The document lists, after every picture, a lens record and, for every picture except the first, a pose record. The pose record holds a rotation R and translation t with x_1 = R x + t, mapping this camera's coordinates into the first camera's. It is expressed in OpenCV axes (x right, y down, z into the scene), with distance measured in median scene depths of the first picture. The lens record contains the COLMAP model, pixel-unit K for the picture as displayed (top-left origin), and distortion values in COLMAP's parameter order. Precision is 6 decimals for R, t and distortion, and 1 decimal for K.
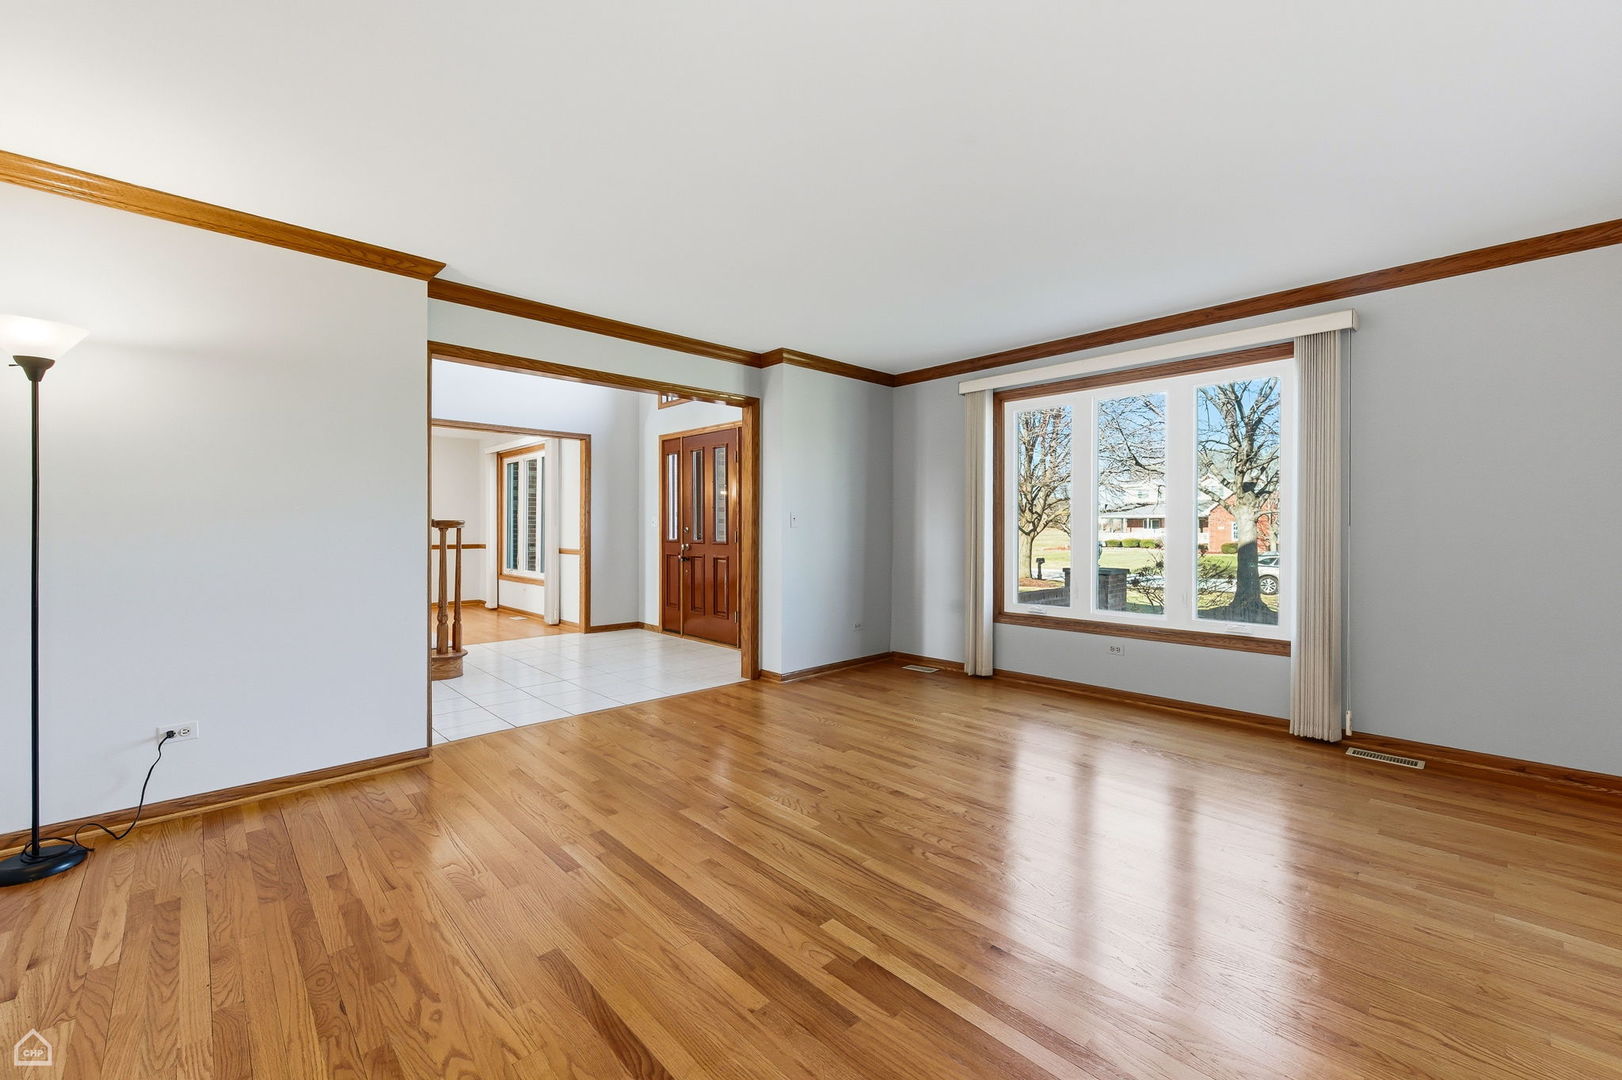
lens RADIAL K [[650.4, 0, 833.5], [0, 650.4, 527.1], [0, 0, 1]] dist [0.001778, 0.000128]
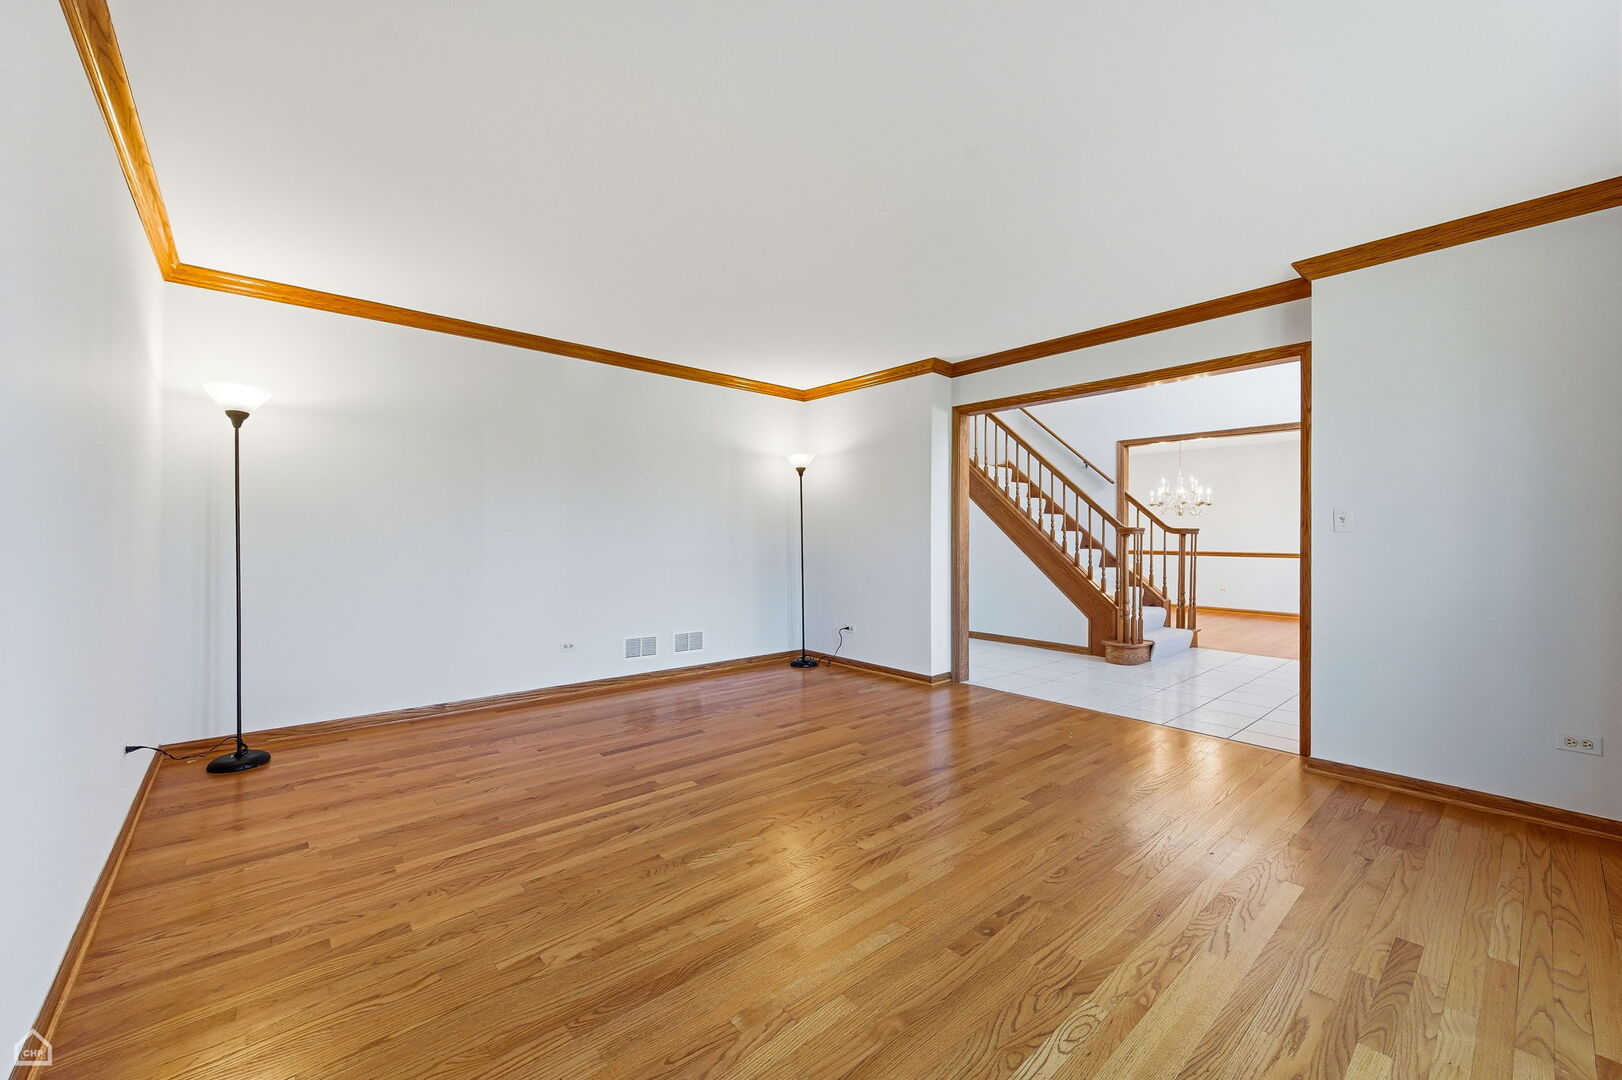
lens RADIAL K [[642.9, 0, 817.1], [0, 642.9, 539.7], [0, 0, 1]] dist [0.003152, 0.000048]
pose [[-0.060919, 0.004754, -0.998131, 1.129050], [-0.002835, 0.999984, 0.004936, 0.009406], [0.998139, 0.003130, -0.060905, 1.031289]]
